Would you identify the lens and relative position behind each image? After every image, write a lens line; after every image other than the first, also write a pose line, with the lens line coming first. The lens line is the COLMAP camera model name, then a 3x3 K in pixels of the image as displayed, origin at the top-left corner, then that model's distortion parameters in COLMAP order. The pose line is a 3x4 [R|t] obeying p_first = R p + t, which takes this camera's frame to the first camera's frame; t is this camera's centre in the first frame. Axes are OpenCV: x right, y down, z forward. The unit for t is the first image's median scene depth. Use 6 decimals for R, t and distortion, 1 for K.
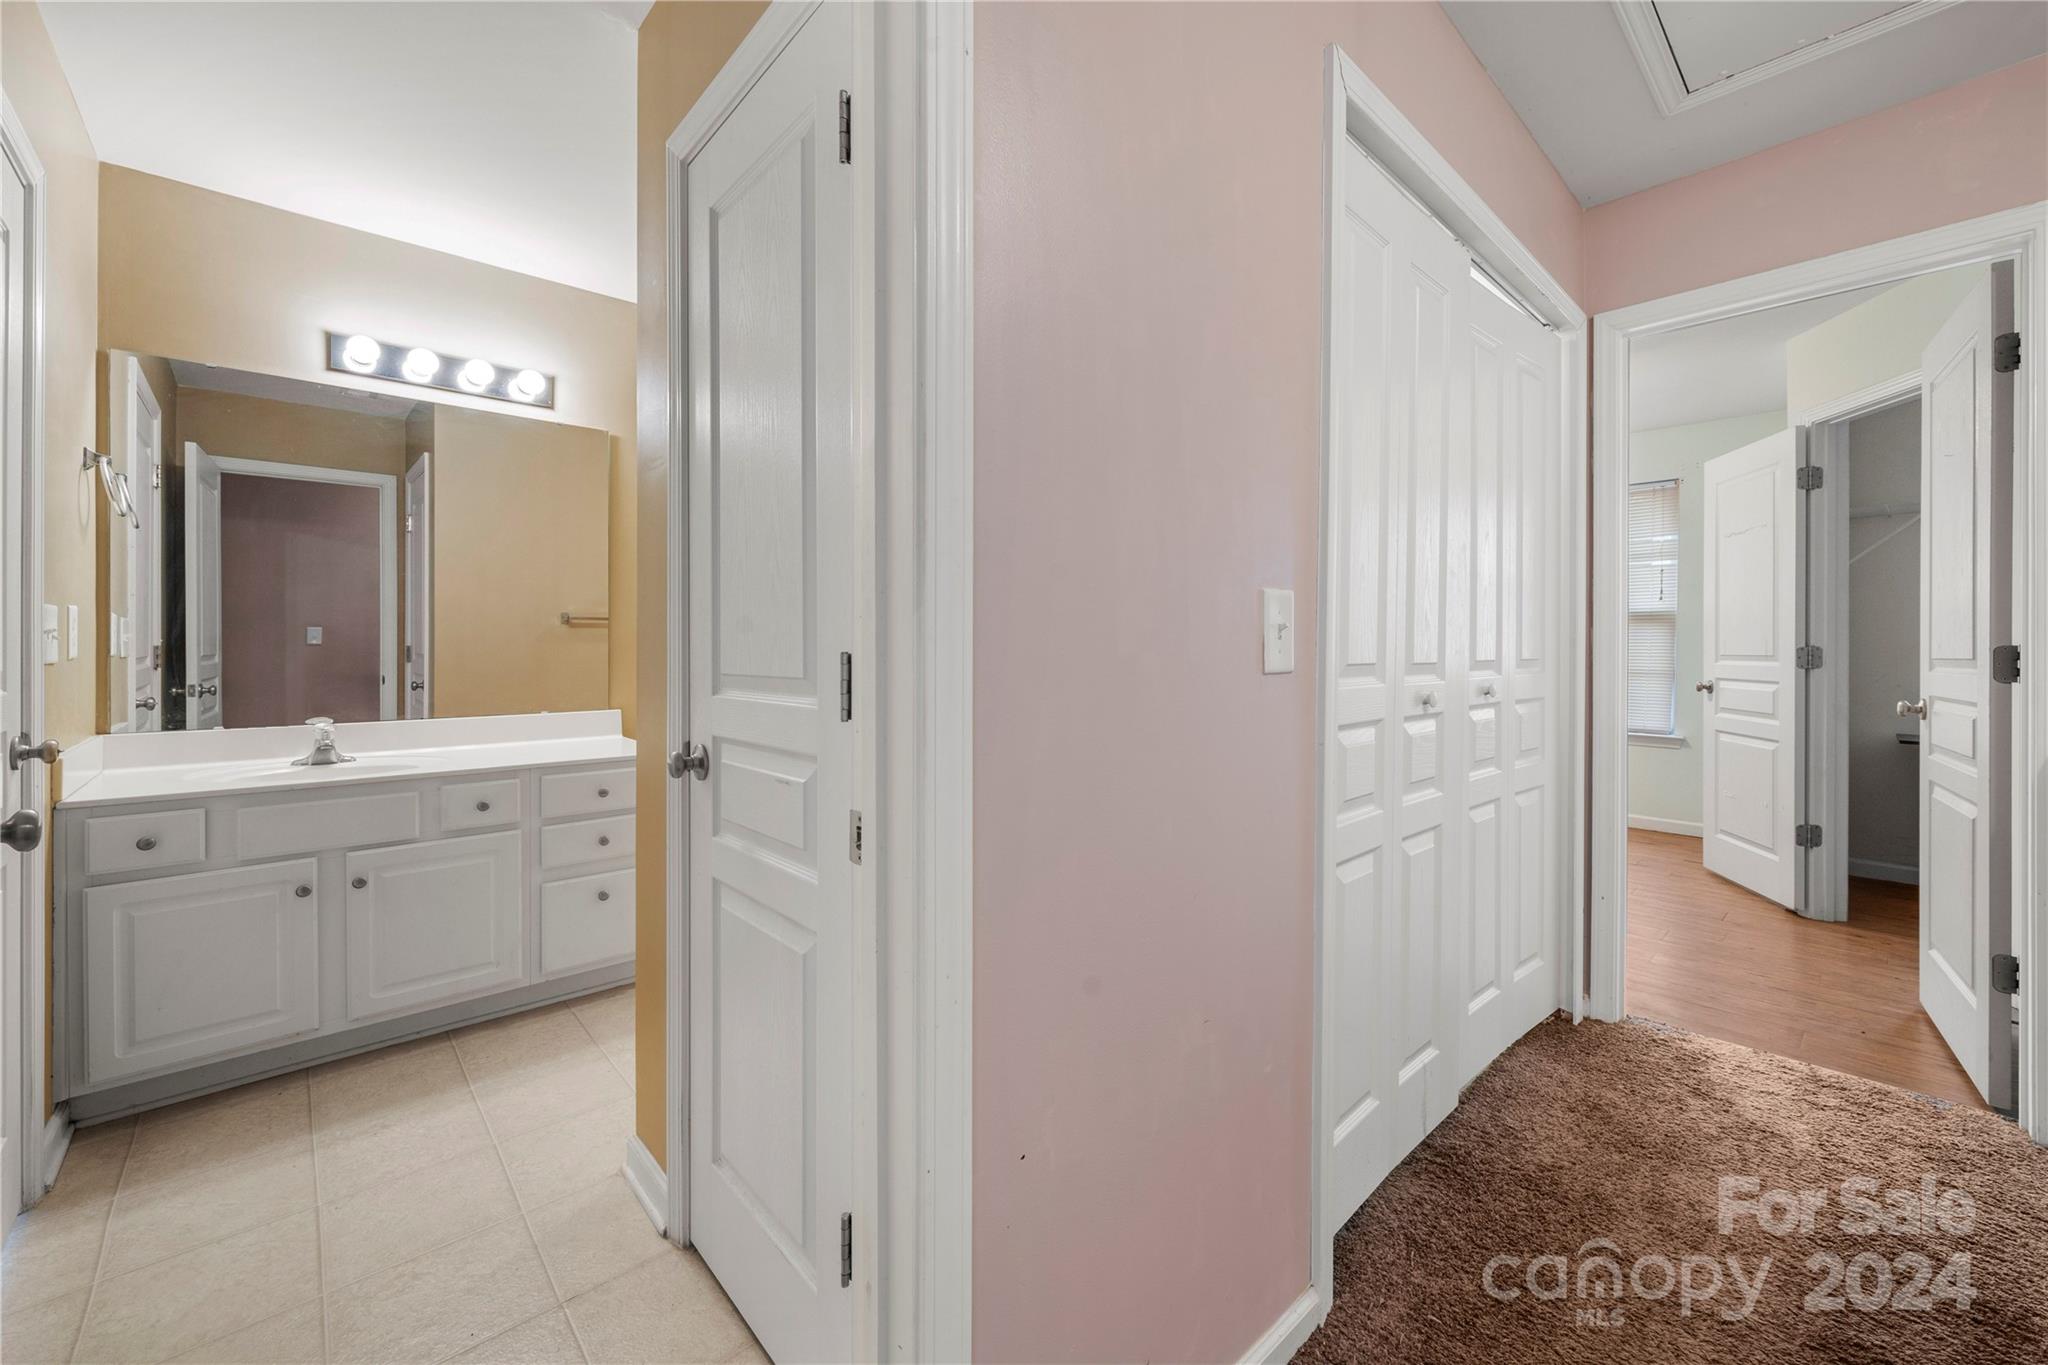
lens RADIAL K [[808.5, 0, 1027.3], [0, 808.5, 667.0], [0, 0, 1]] dist [-0.000621, 0.000045]
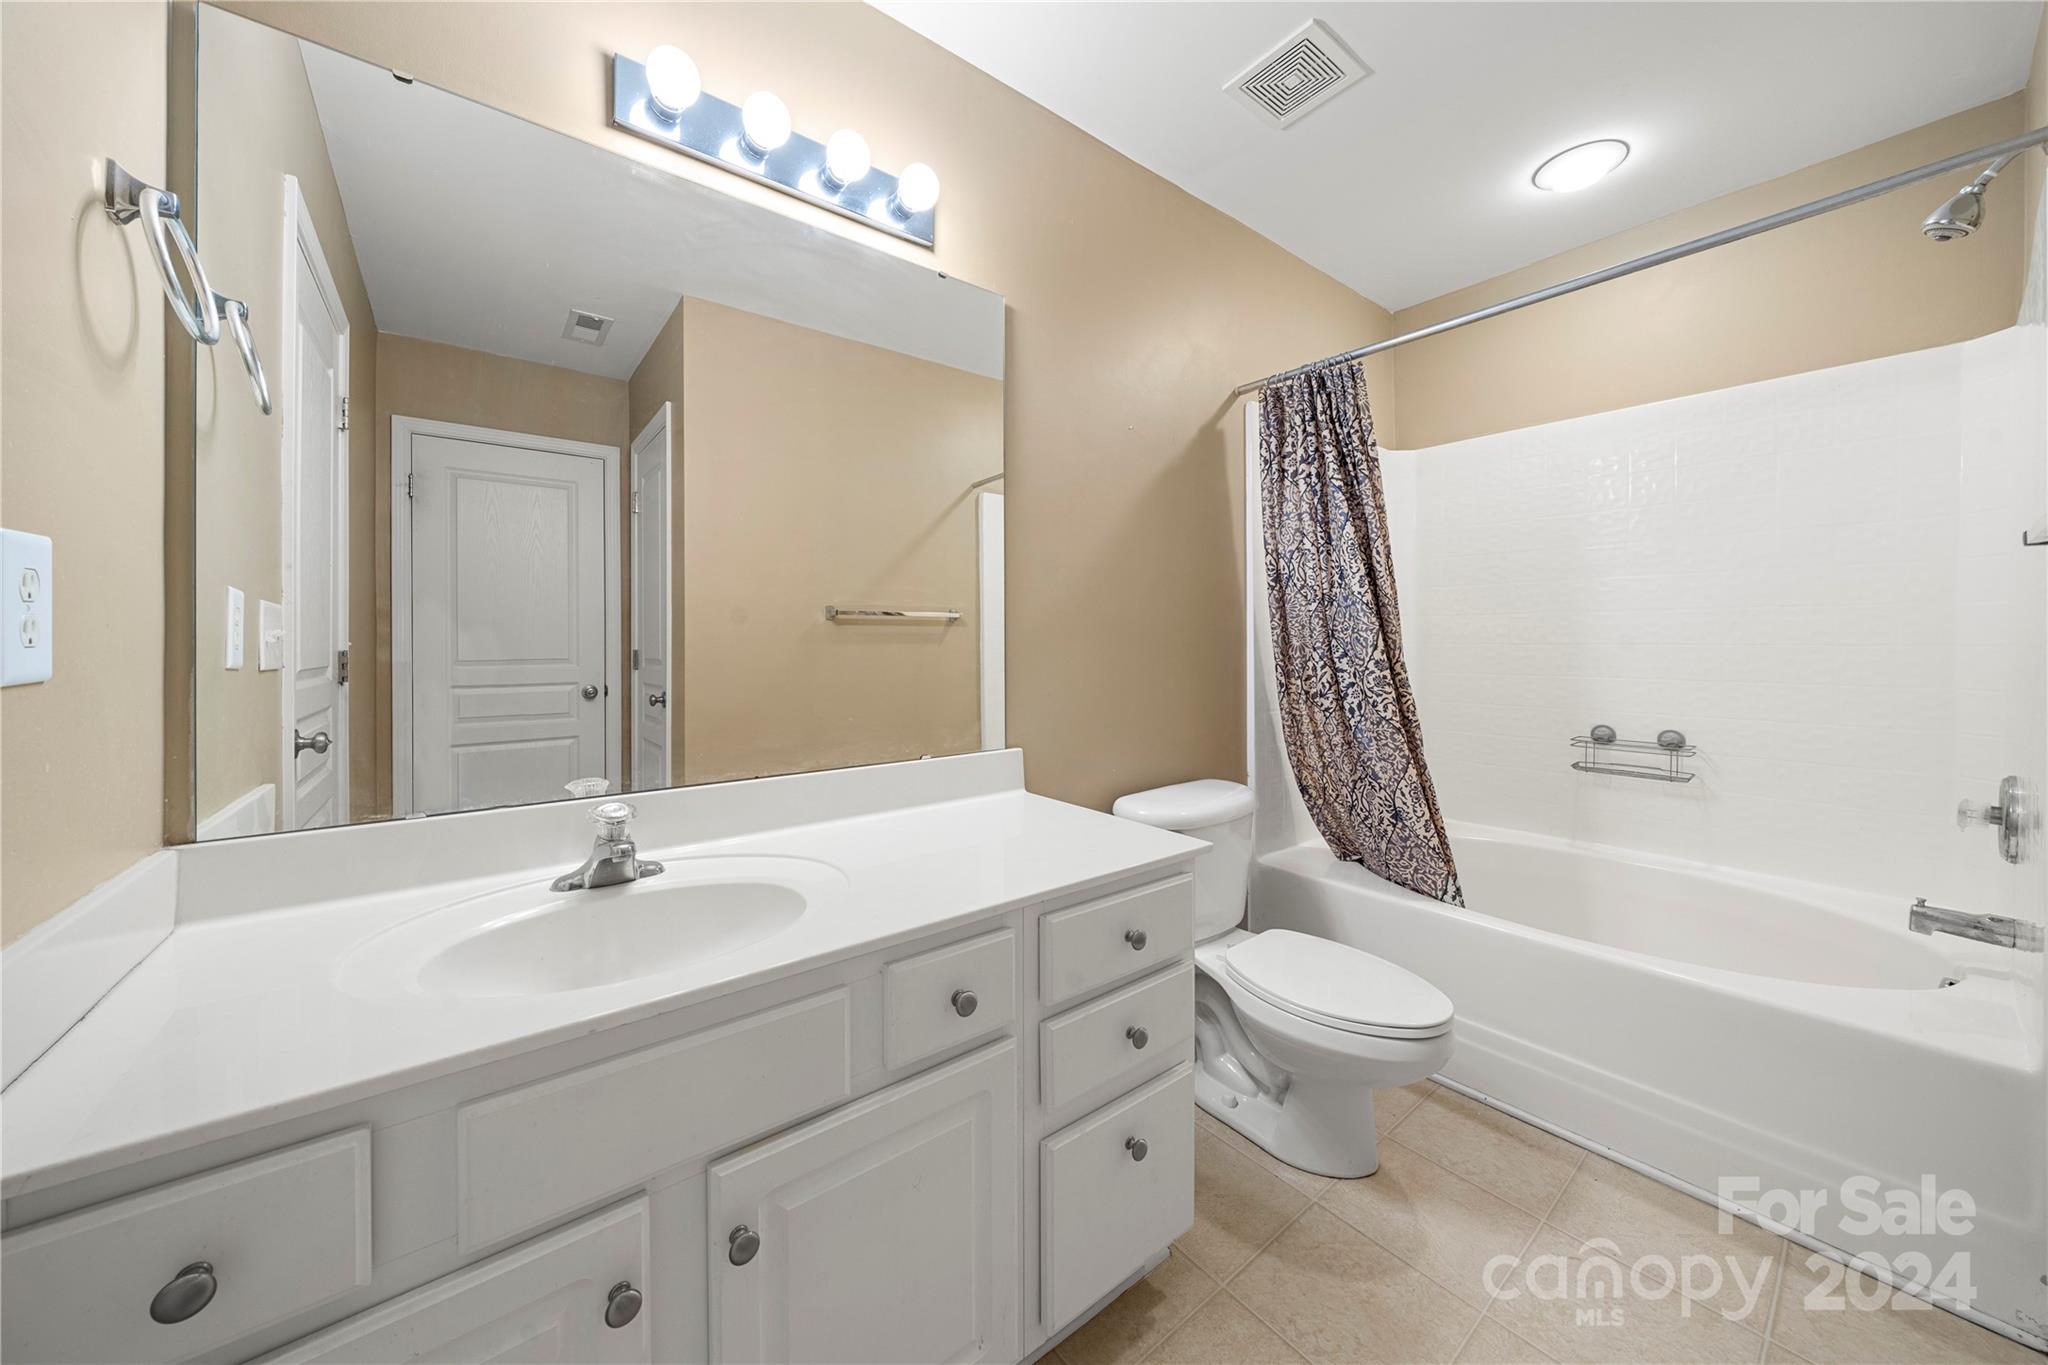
lens RADIAL K [[711.4, 0, 1022.7], [0, 711.4, 664.6], [0, 0, 1]] dist [-0.004562, 0.000396]
pose [[0.996023, -0.004833, -0.088961, -0.603339], [0.004491, 0.999982, -0.004033, -0.012582], [0.088979, 0.003618, 0.996027, 0.611723]]
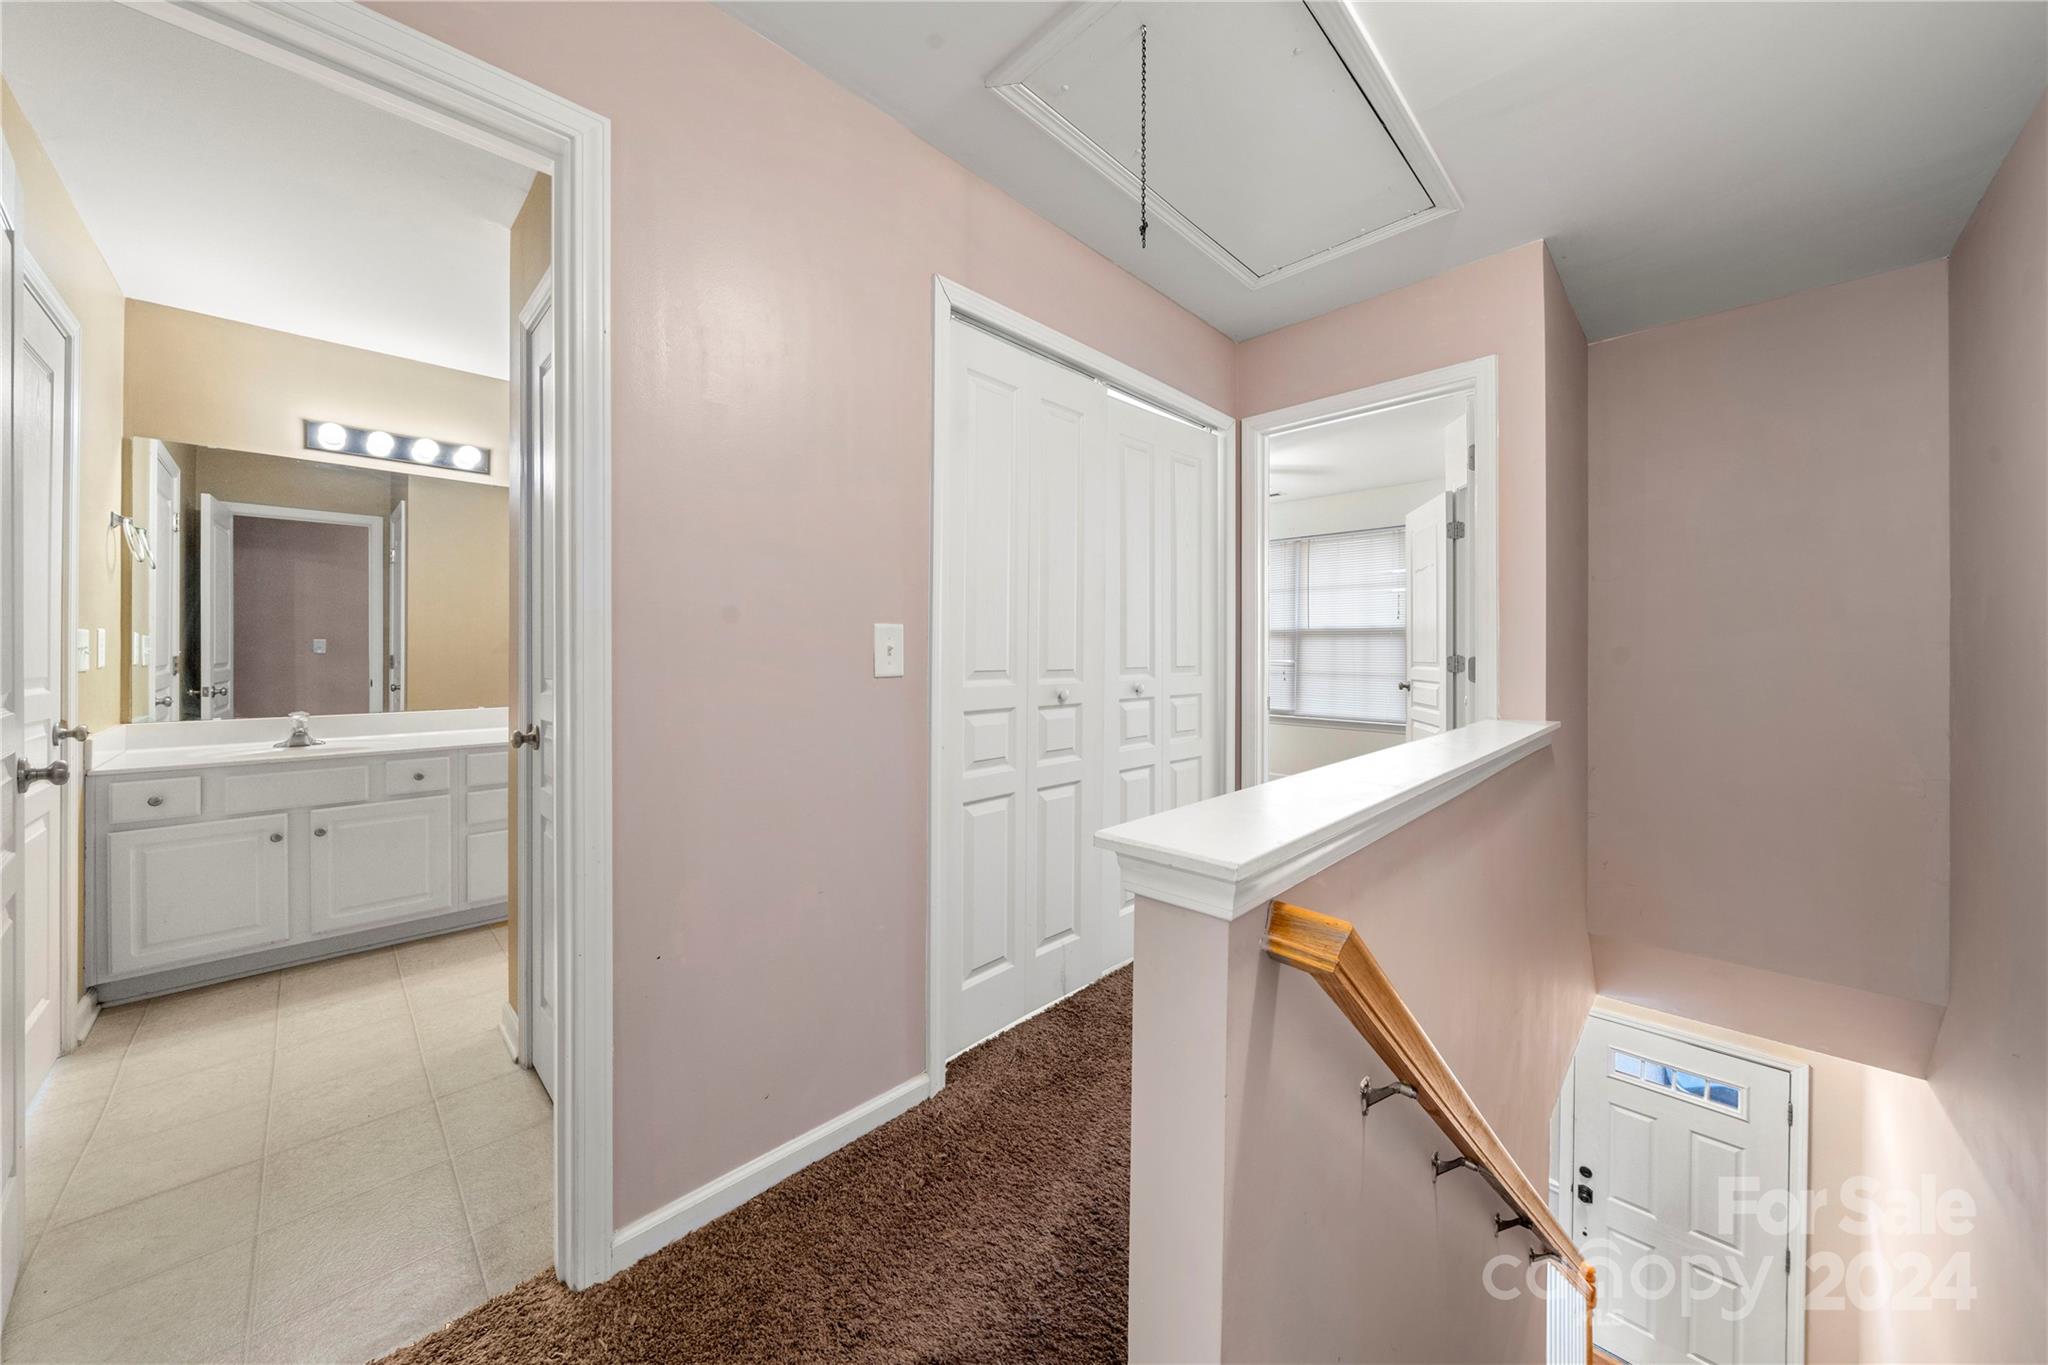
lens RADIAL K [[711.4, 0, 1015.4], [0, 711.4, 667.4], [0, 0, 1]] dist [-0.004562, 0.000396]
pose [[0.999368, -0.001432, 0.035532, 0.274207], [0.001577, 0.999990, -0.004064, -0.002948], [-0.035526, 0.004118, 0.999360, -0.213274]]
